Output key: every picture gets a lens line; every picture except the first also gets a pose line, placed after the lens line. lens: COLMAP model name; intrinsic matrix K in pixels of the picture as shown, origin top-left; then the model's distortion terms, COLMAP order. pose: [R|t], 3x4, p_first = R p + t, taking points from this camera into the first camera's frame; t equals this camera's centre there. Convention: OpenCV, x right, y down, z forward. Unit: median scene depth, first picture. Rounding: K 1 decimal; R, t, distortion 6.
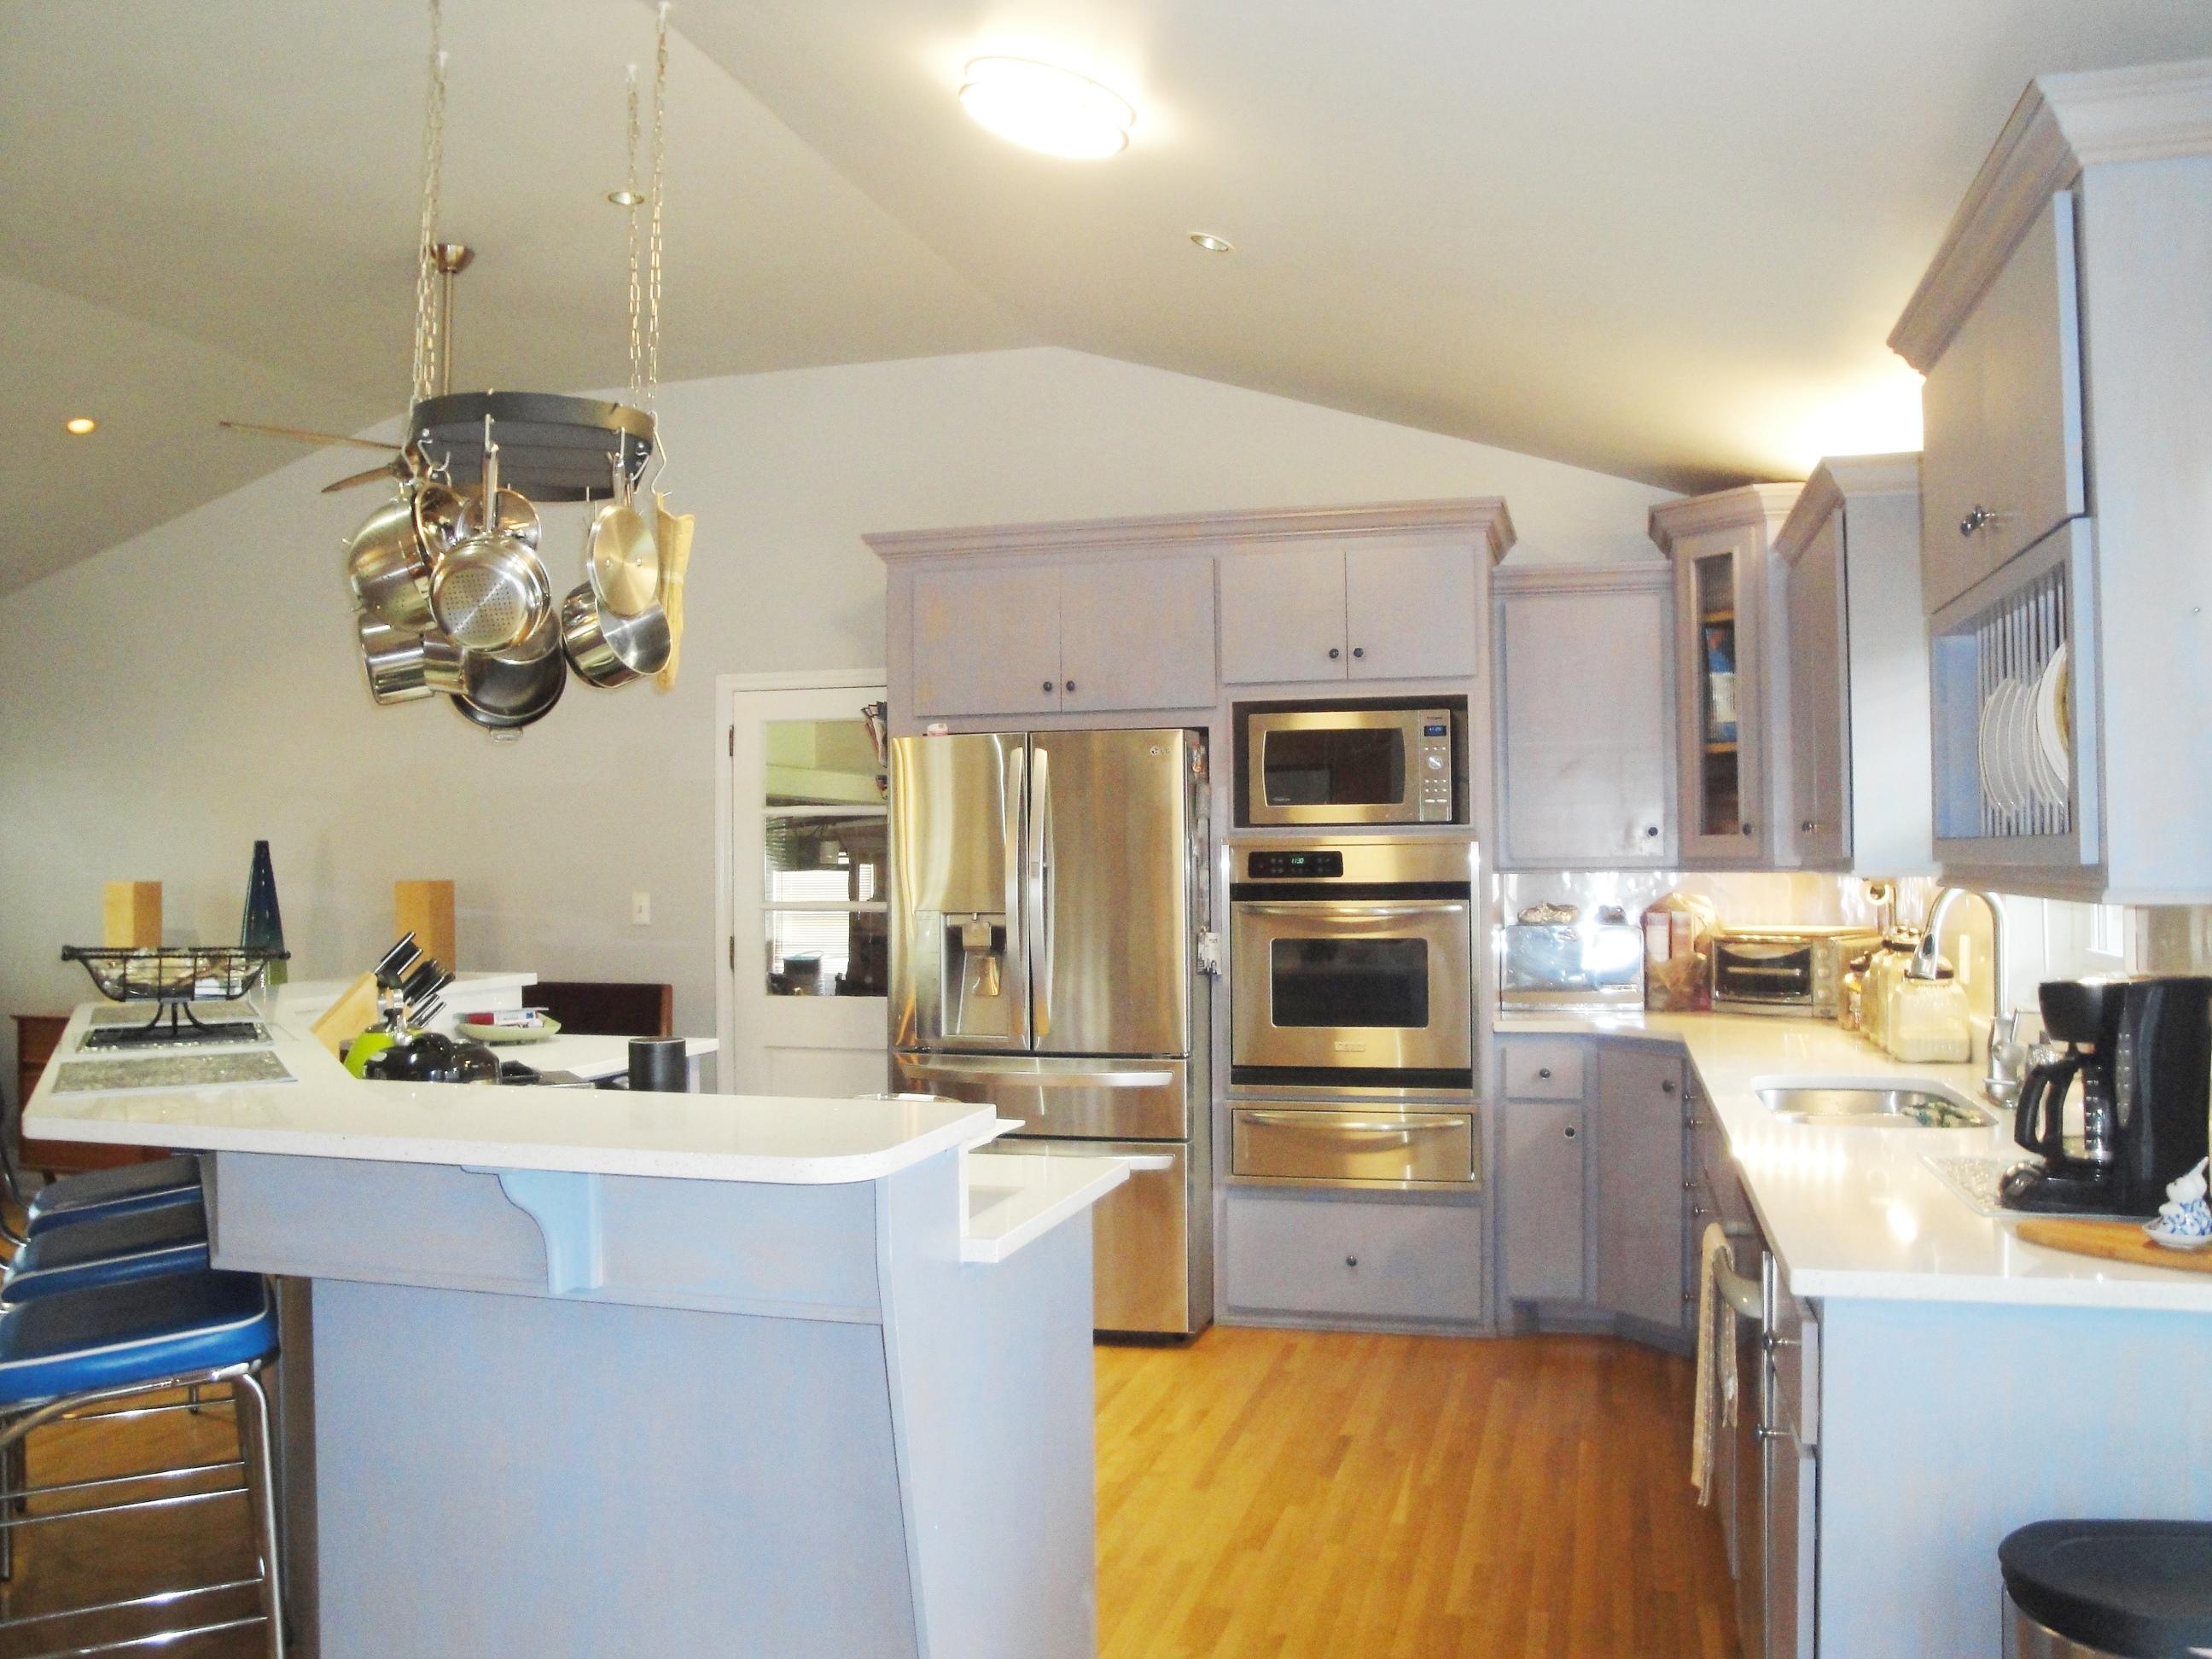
lens RADIAL K [[1813.0, 0, 1116.4], [0, 1813.0, 802.1], [0, 0, 1]] dist [-0.167900, 0.138820]
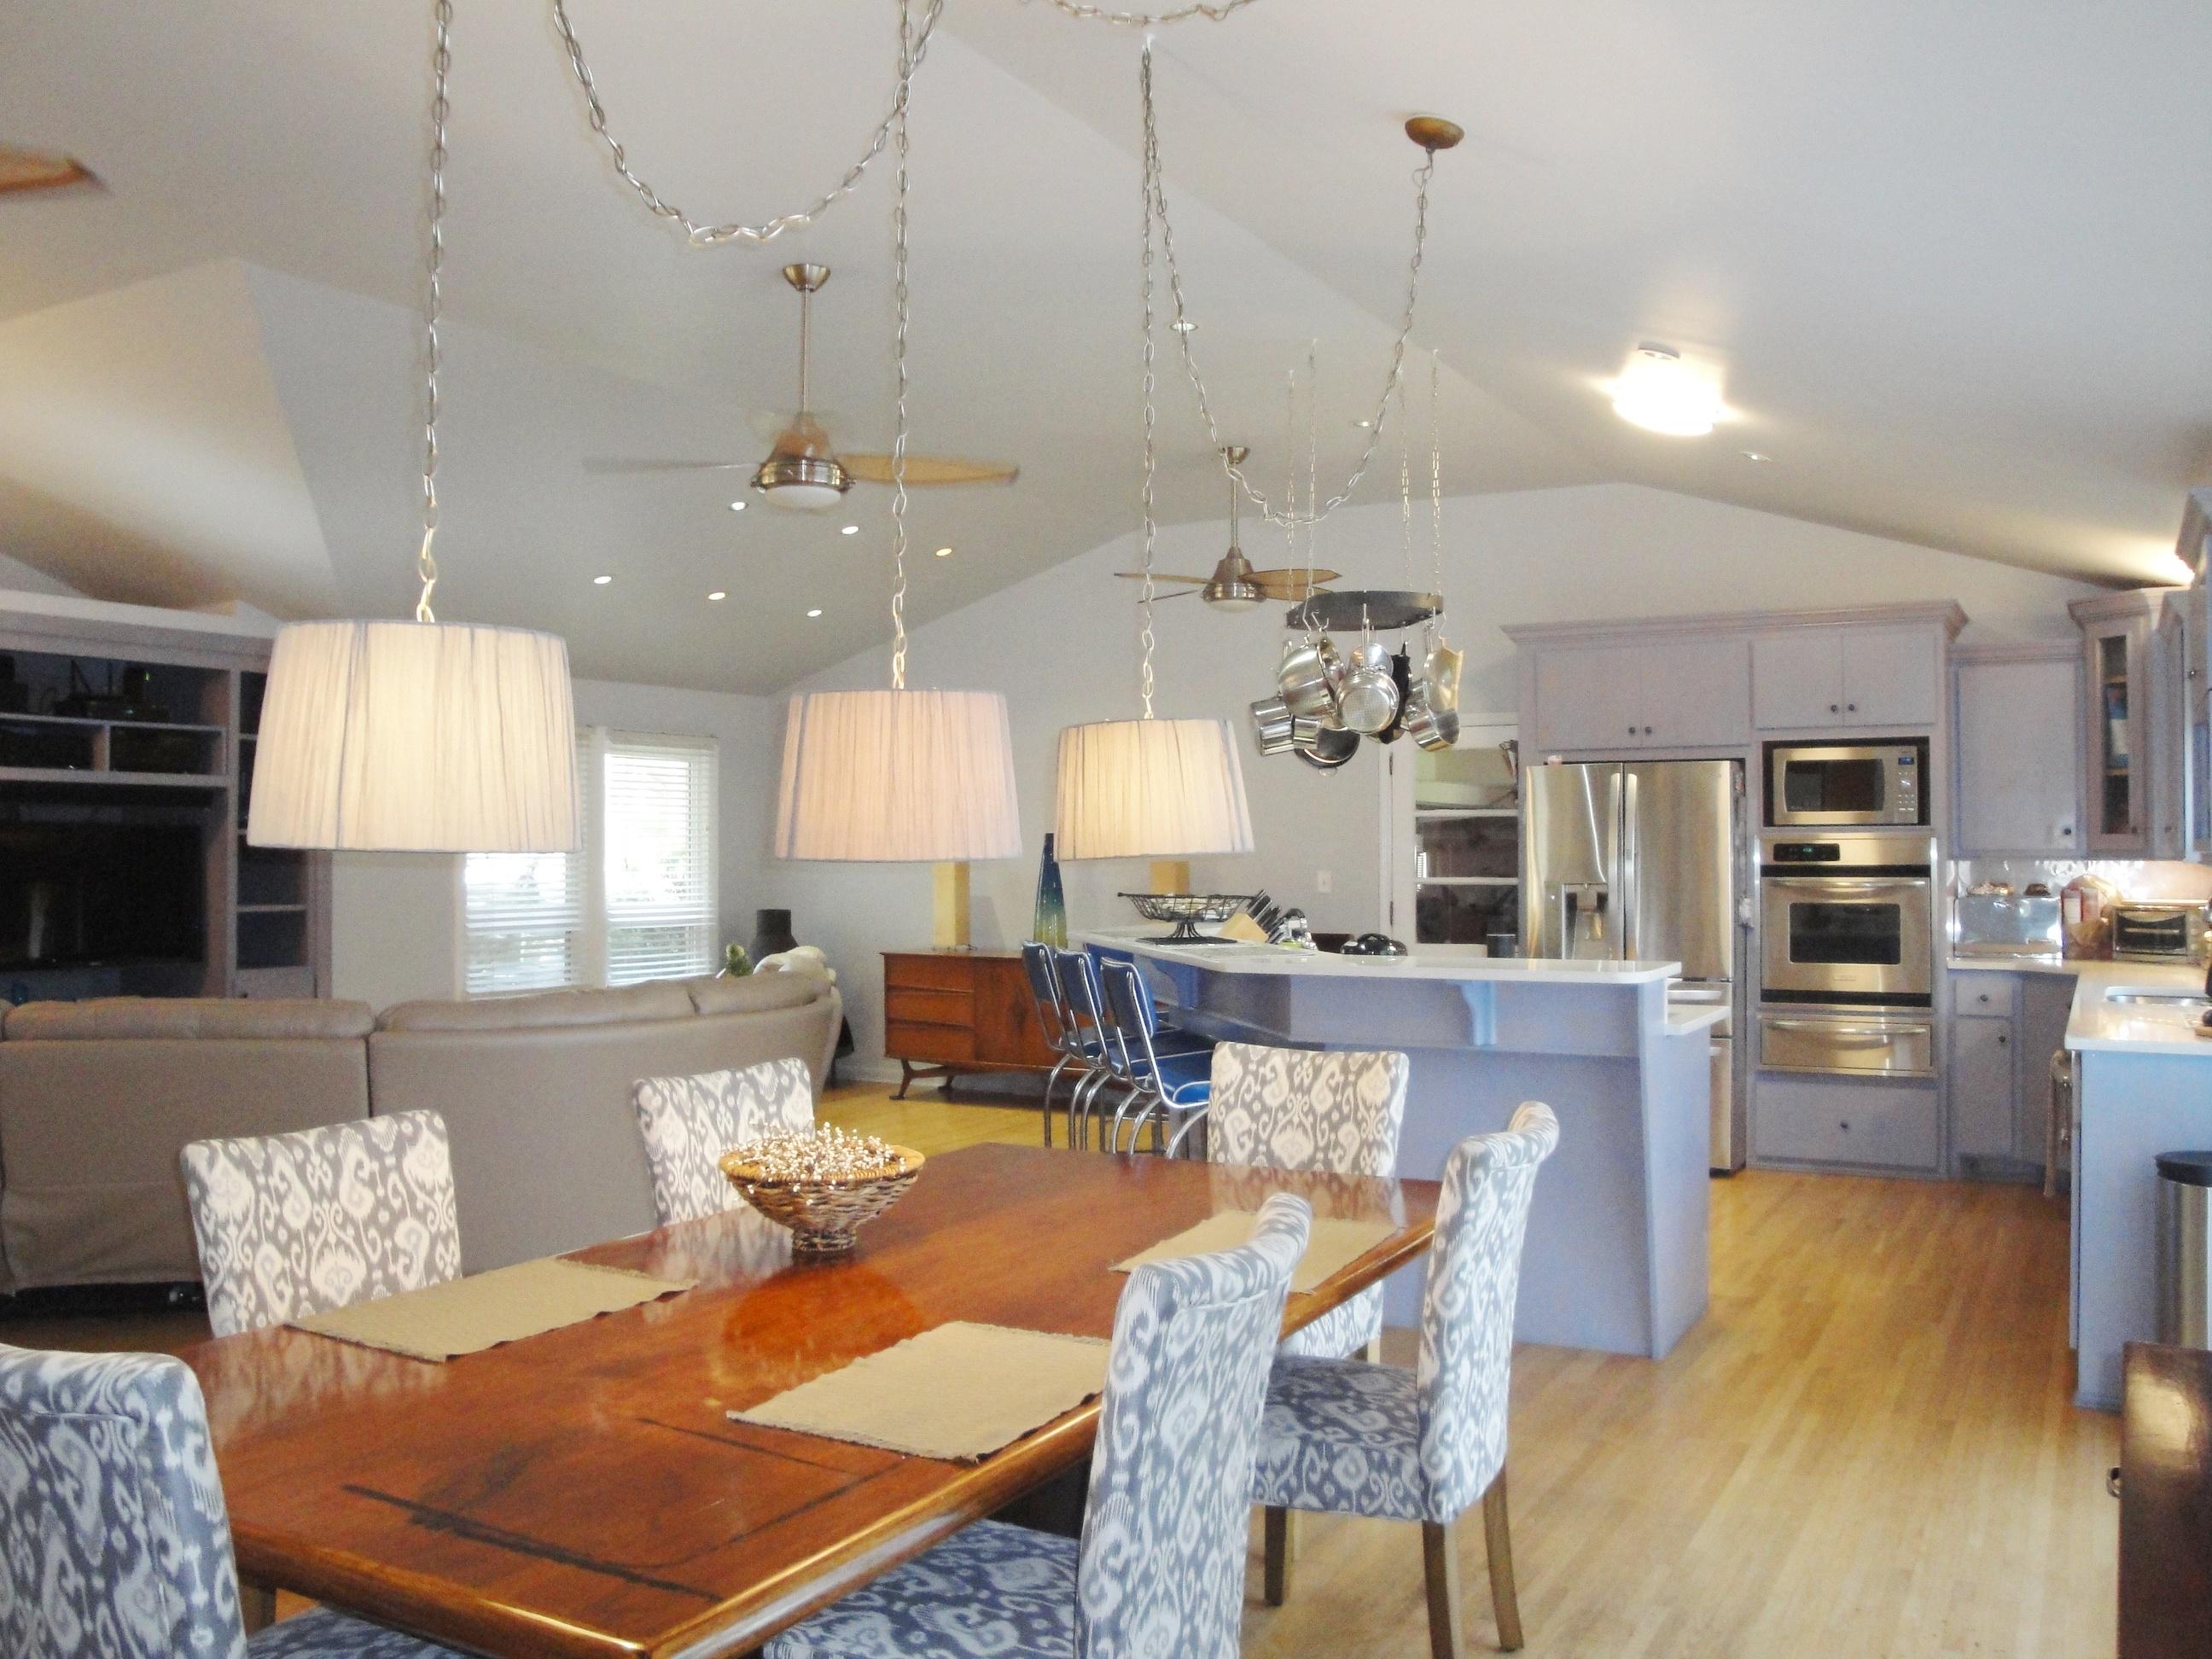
lens RADIAL K [[1813.0, 0, 1116.4], [0, 1813.0, 802.1], [0, 0, 1]] dist [-0.167900, 0.138820]
pose [[0.967571, 0.001120, -0.252597, -0.079427], [0.000237, 0.999986, 0.005339, -0.014148], [0.252599, -0.005225, 0.967557, -0.528231]]
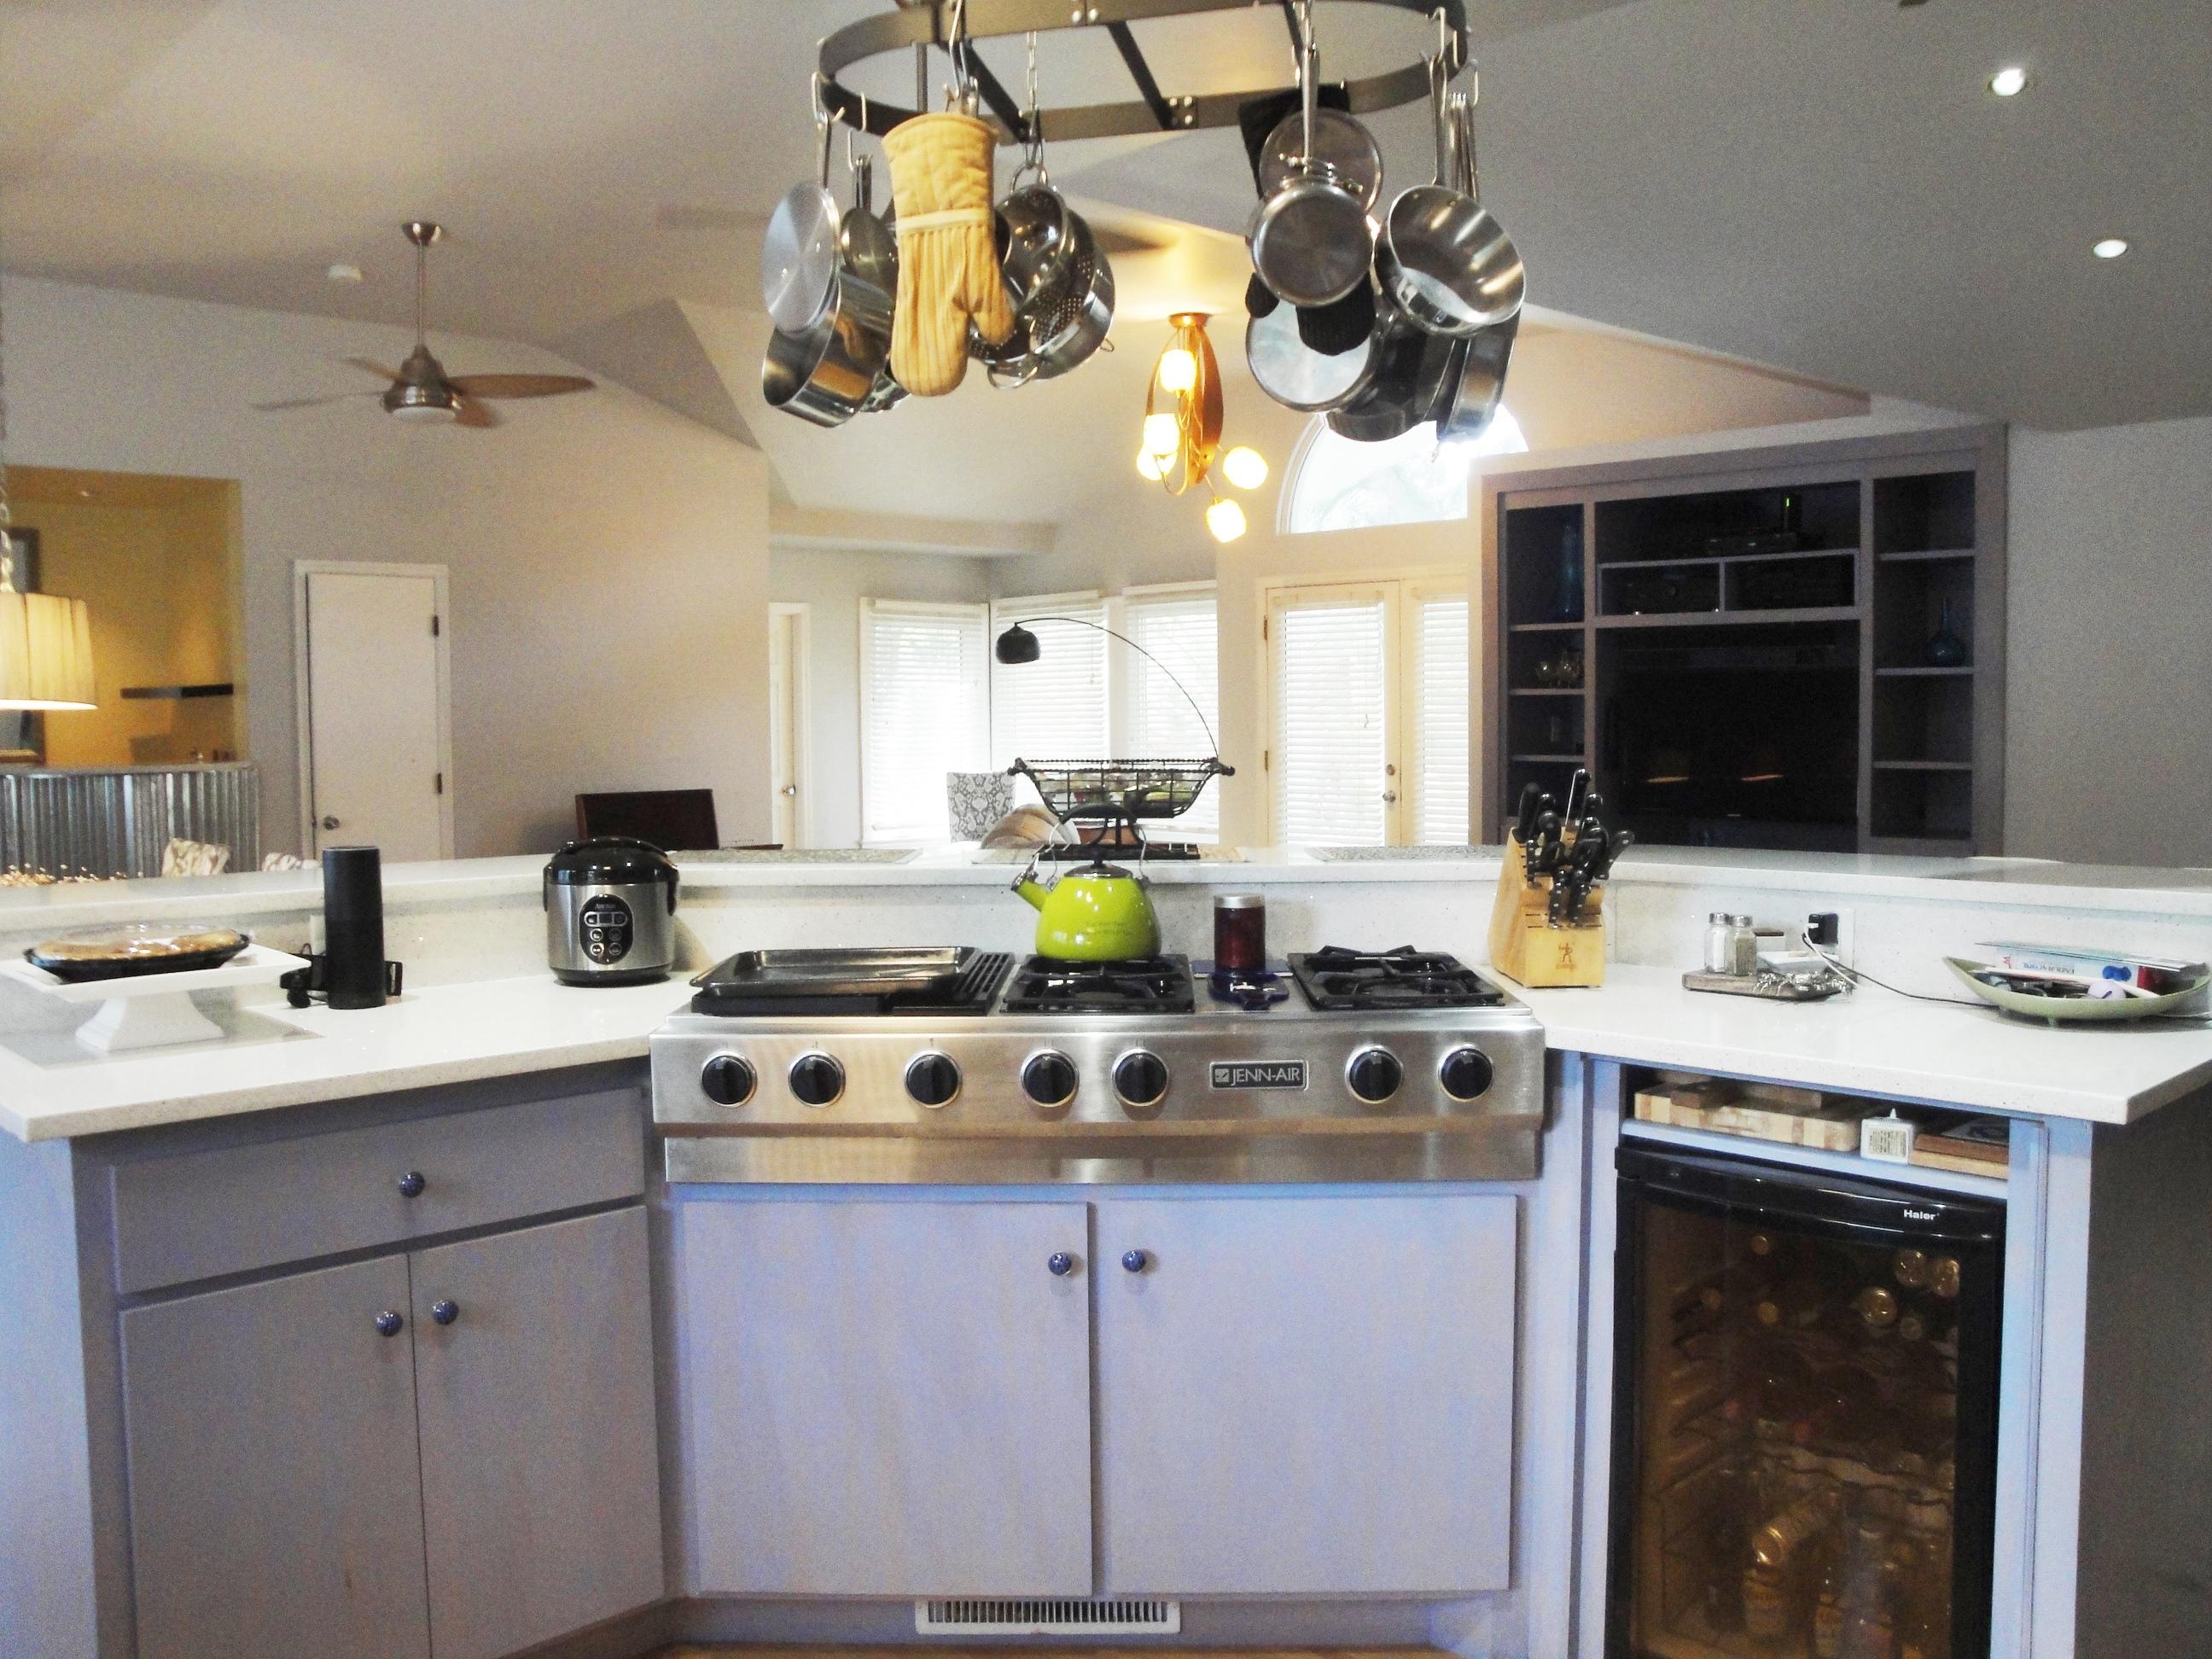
lens RADIAL K [[1813.0, 0, 1116.4], [0, 1813.0, 802.1], [0, 0, 1]] dist [-0.167900, 0.138820]
pose [[-0.503622, 0.052790, -0.862310, 0.189154], [0.035077, 0.998558, 0.040644, 0.043264], [0.863212, -0.009778, -0.504747, 0.941327]]
